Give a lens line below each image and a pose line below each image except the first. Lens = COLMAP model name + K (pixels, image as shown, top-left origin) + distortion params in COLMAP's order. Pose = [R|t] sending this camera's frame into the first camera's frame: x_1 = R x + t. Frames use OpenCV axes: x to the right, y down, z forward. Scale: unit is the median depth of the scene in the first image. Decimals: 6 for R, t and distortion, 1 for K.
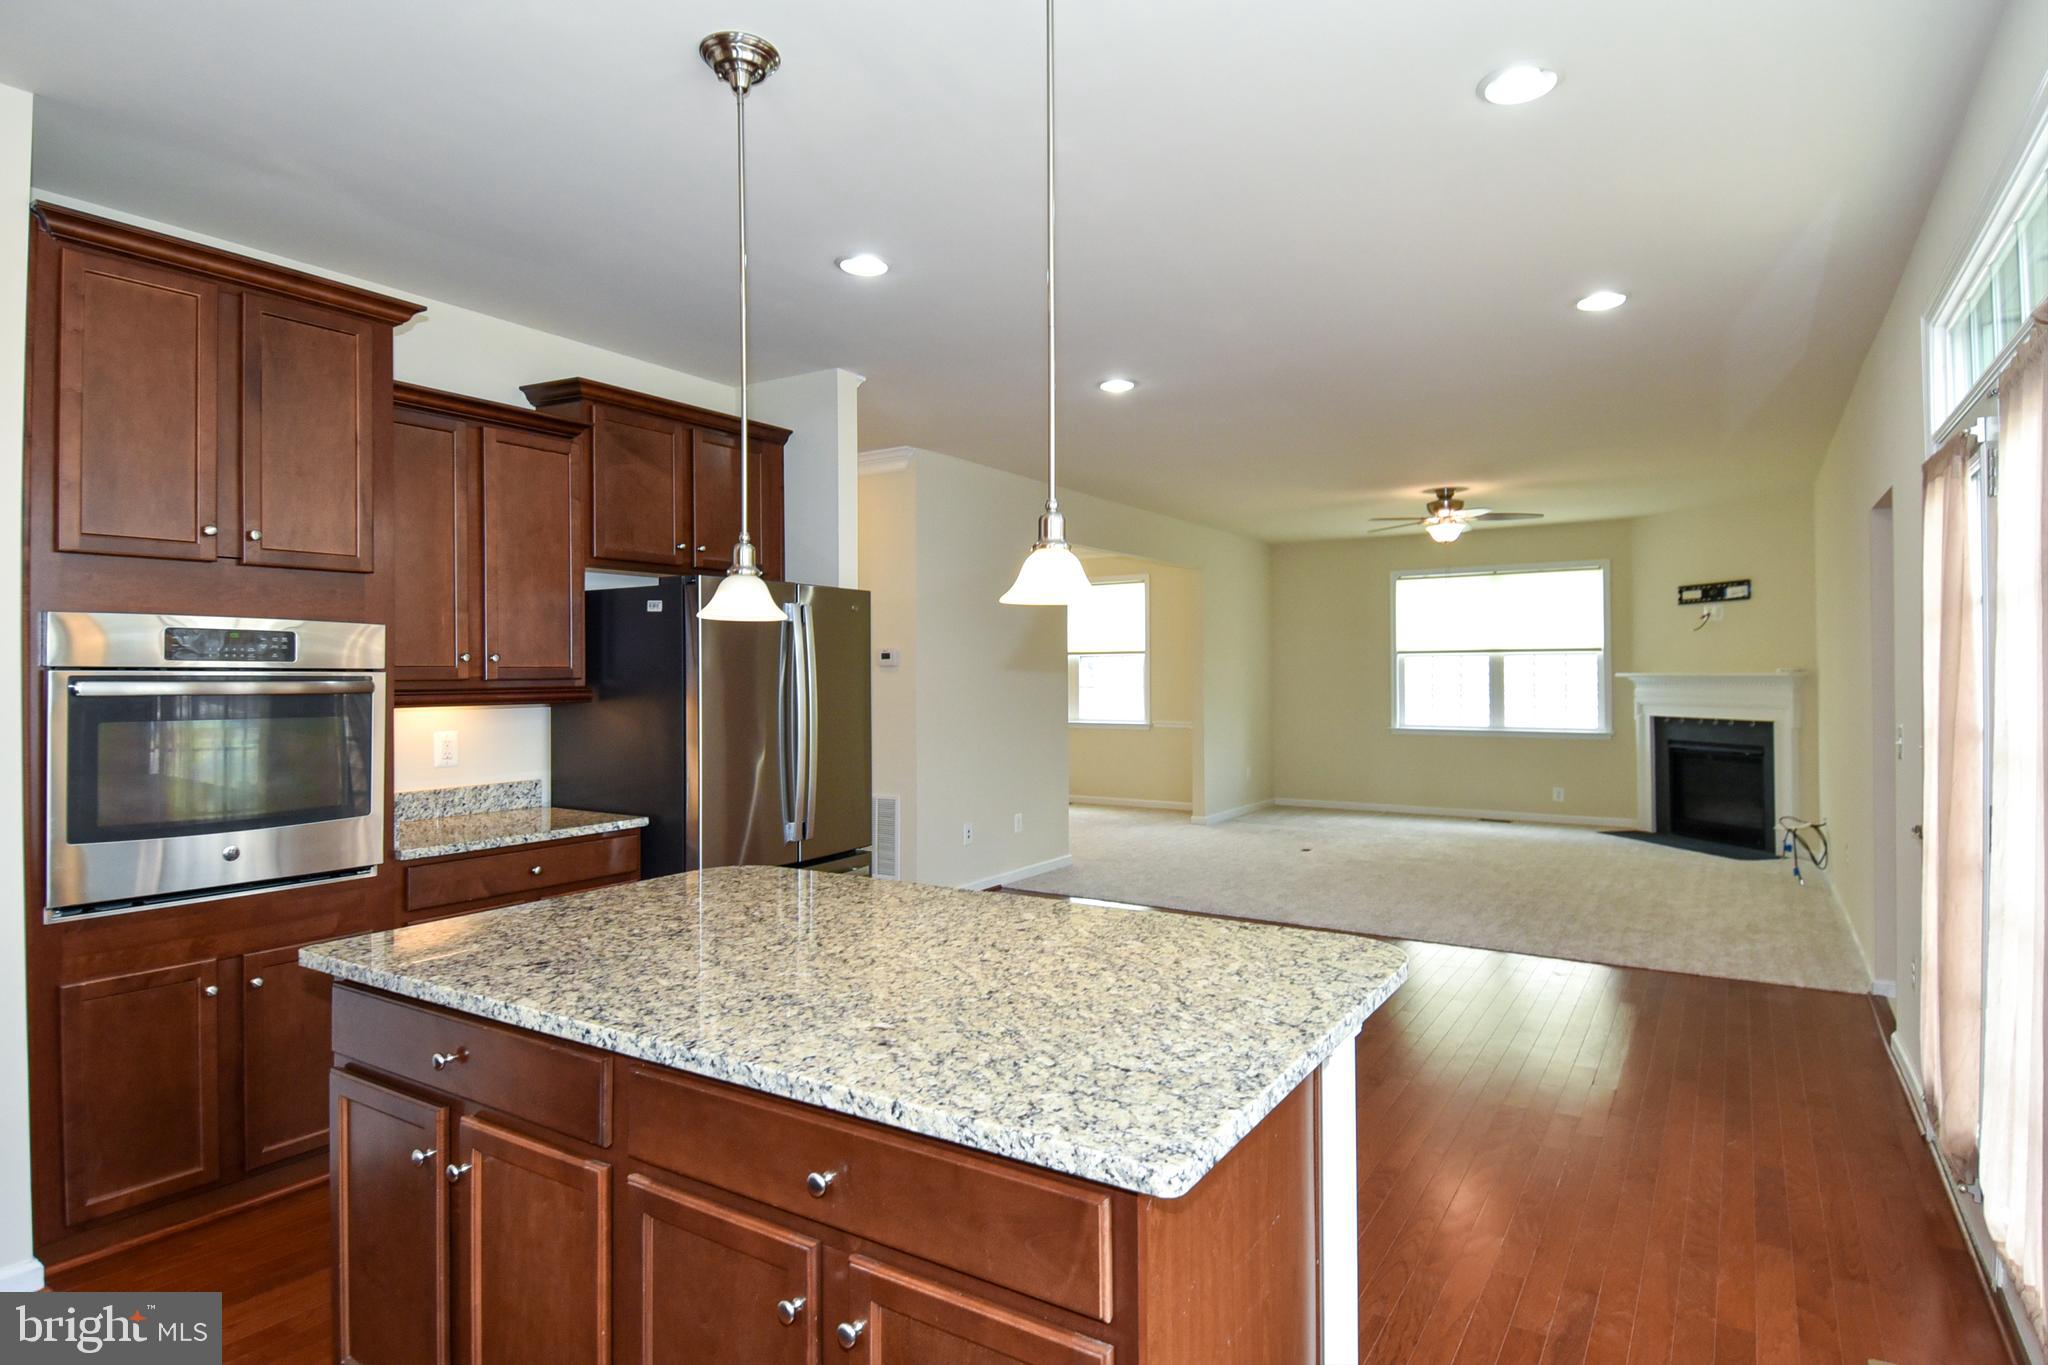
lens RADIAL K [[1107.5, 0, 1012.6], [0, 1107.5, 661.7], [0, 0, 1]] dist [0.048067, -0.051447]
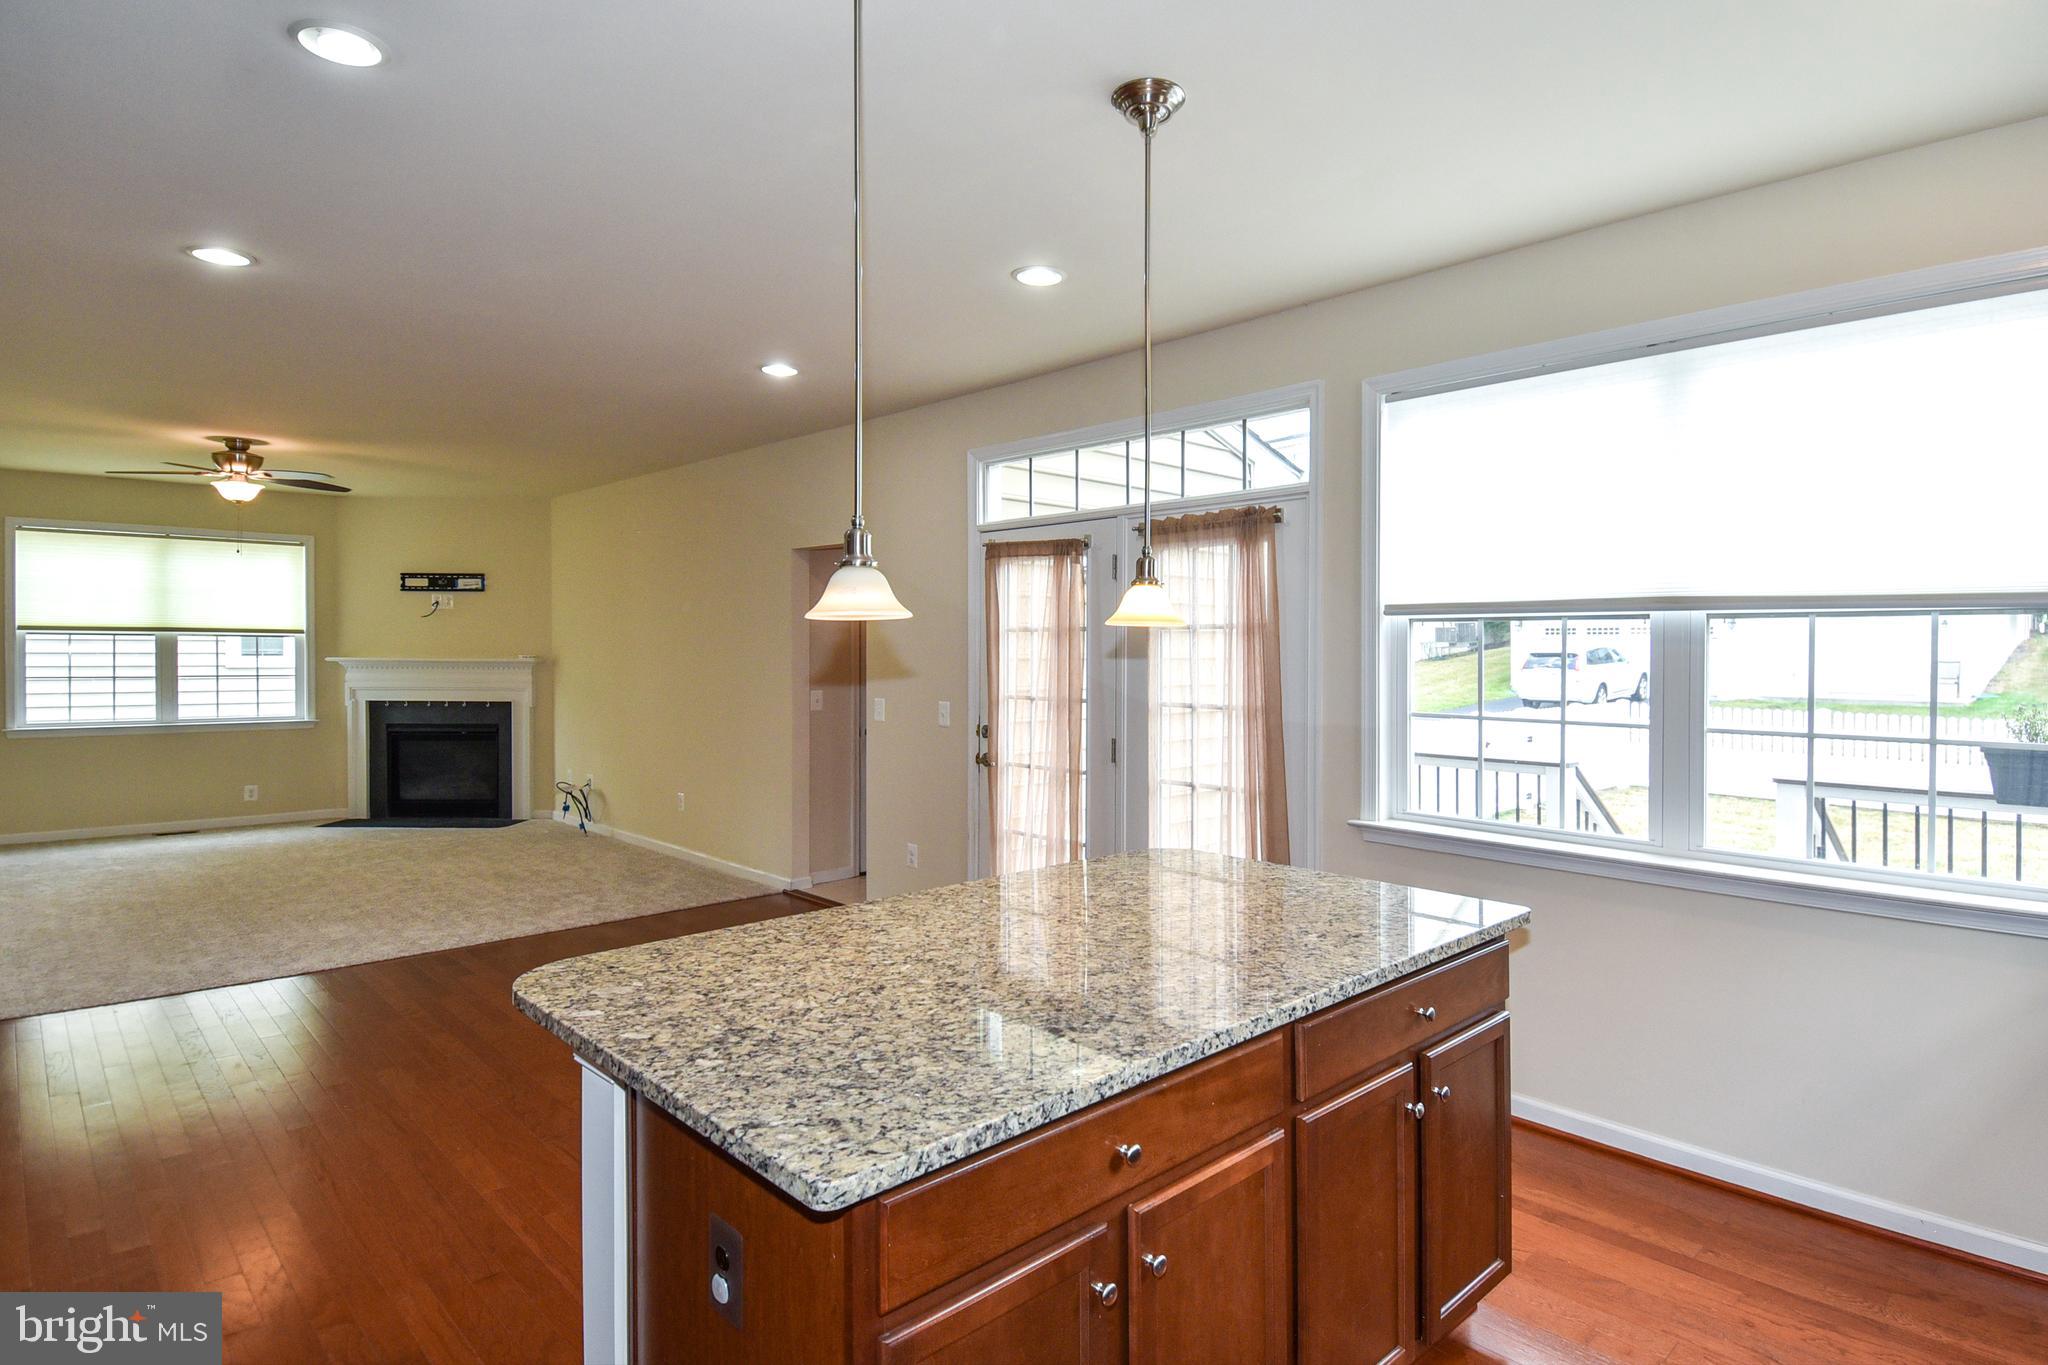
lens RADIAL K [[1091.6, 0, 1096.7], [0, 1091.6, 682.7], [0, 0, 1]] dist [0.049066, -0.048723]
pose [[0.204146, -0.020329, 0.978729, -0.264317], [-0.018706, 0.999521, 0.024663, -0.003825], [-0.978762, -0.023343, 0.203668, 0.172439]]
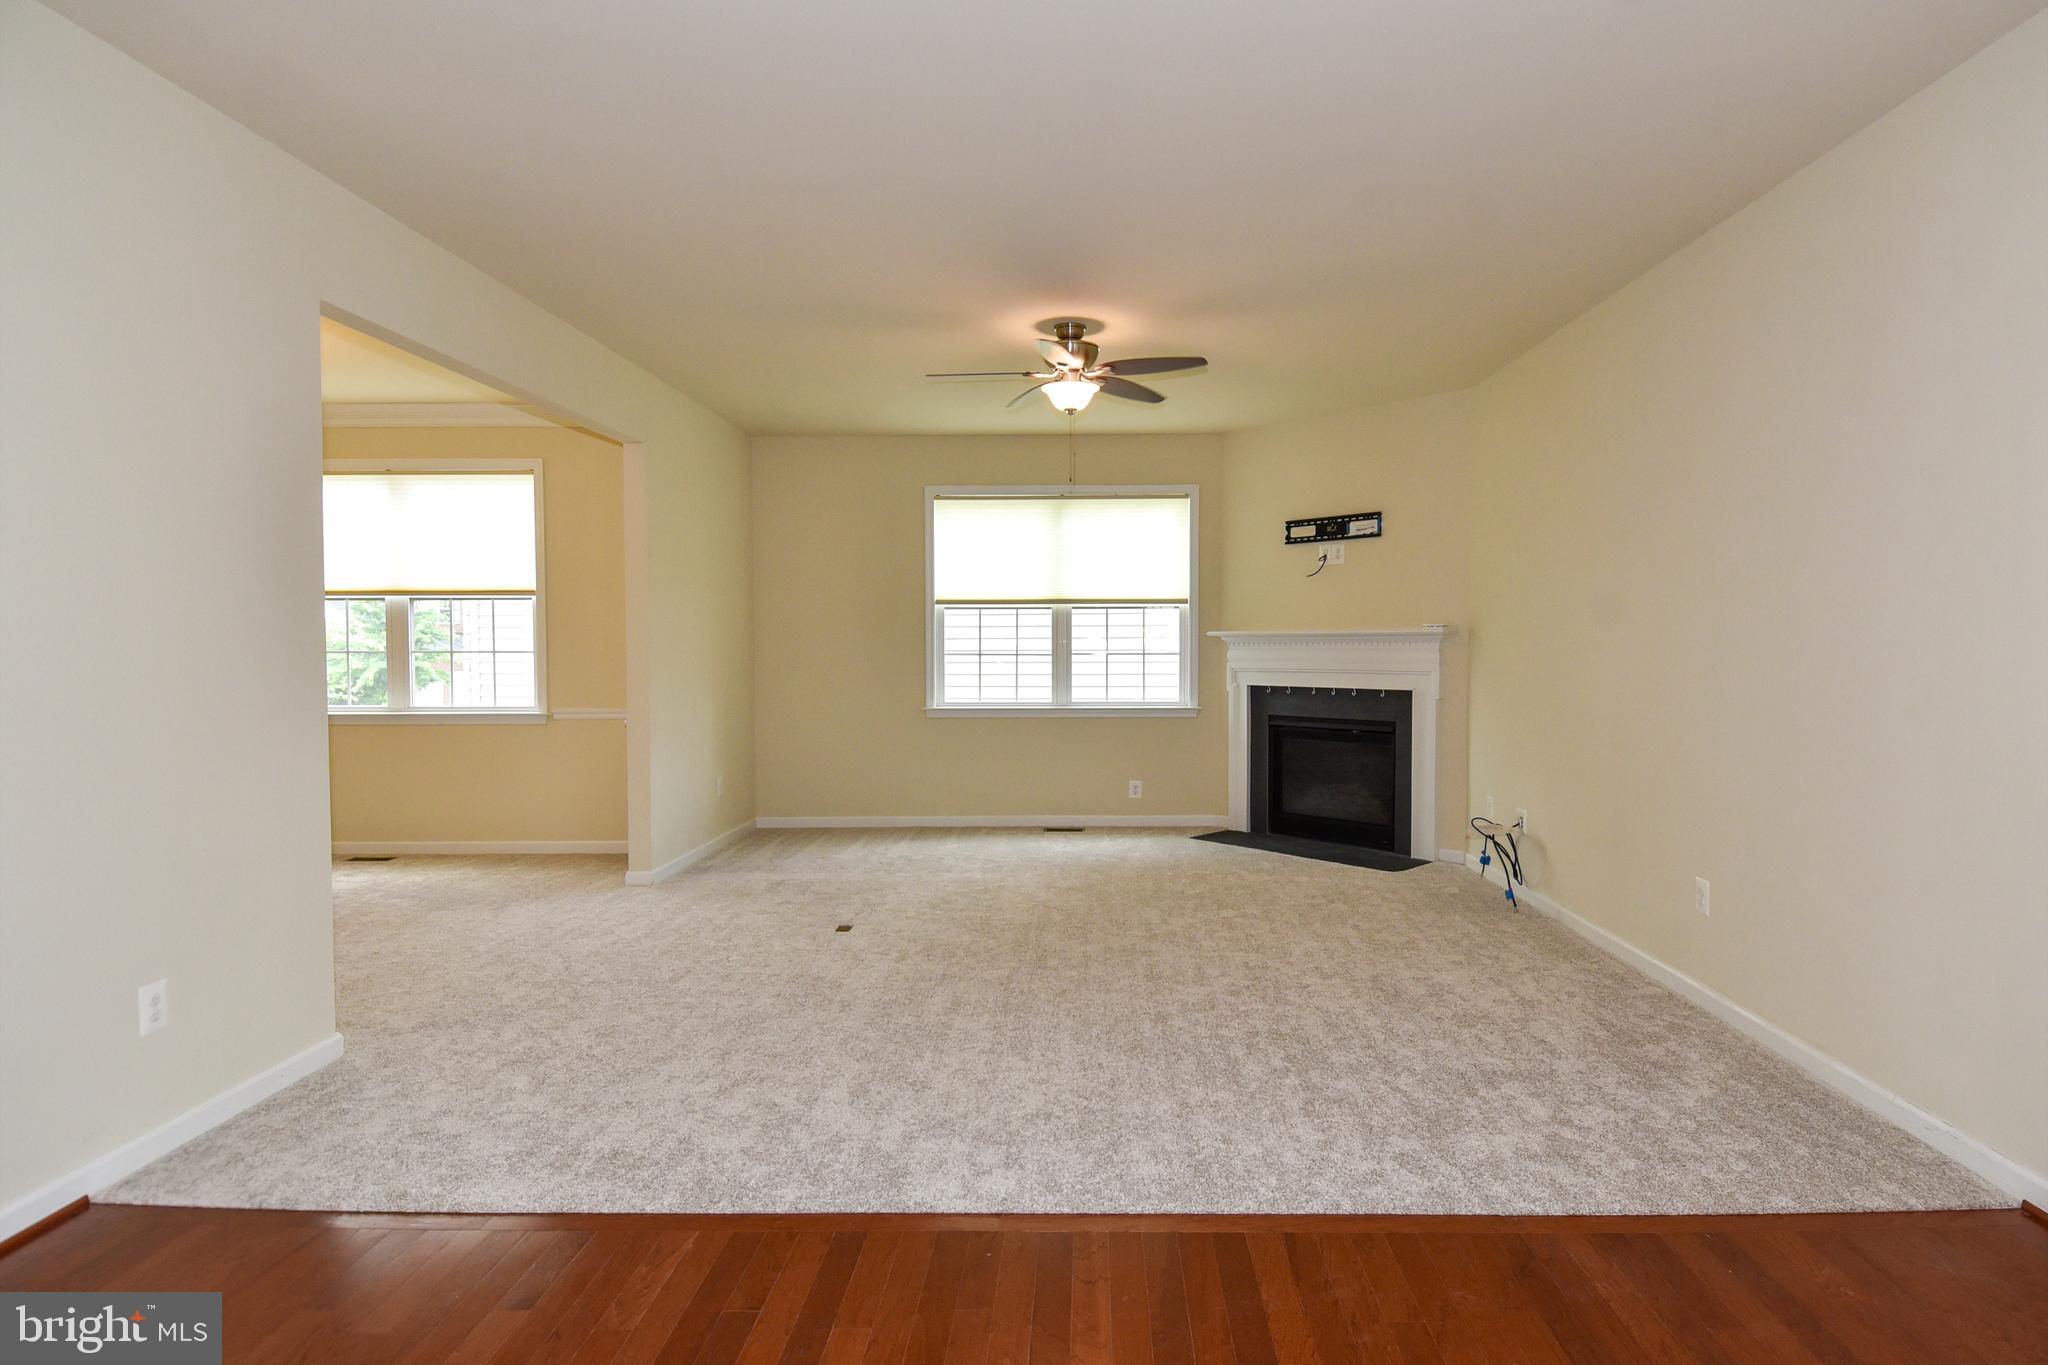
lens RADIAL K [[1091.6, 0, 1096.7], [0, 1091.6, 682.7], [0, 0, 1]] dist [0.049066, -0.048723]
pose [[0.837002, -0.019067, 0.546867, 0.059020], [-0.006829, 0.998951, 0.045281, 0.012807], [-0.547157, -0.041635, 0.835994, 0.424599]]
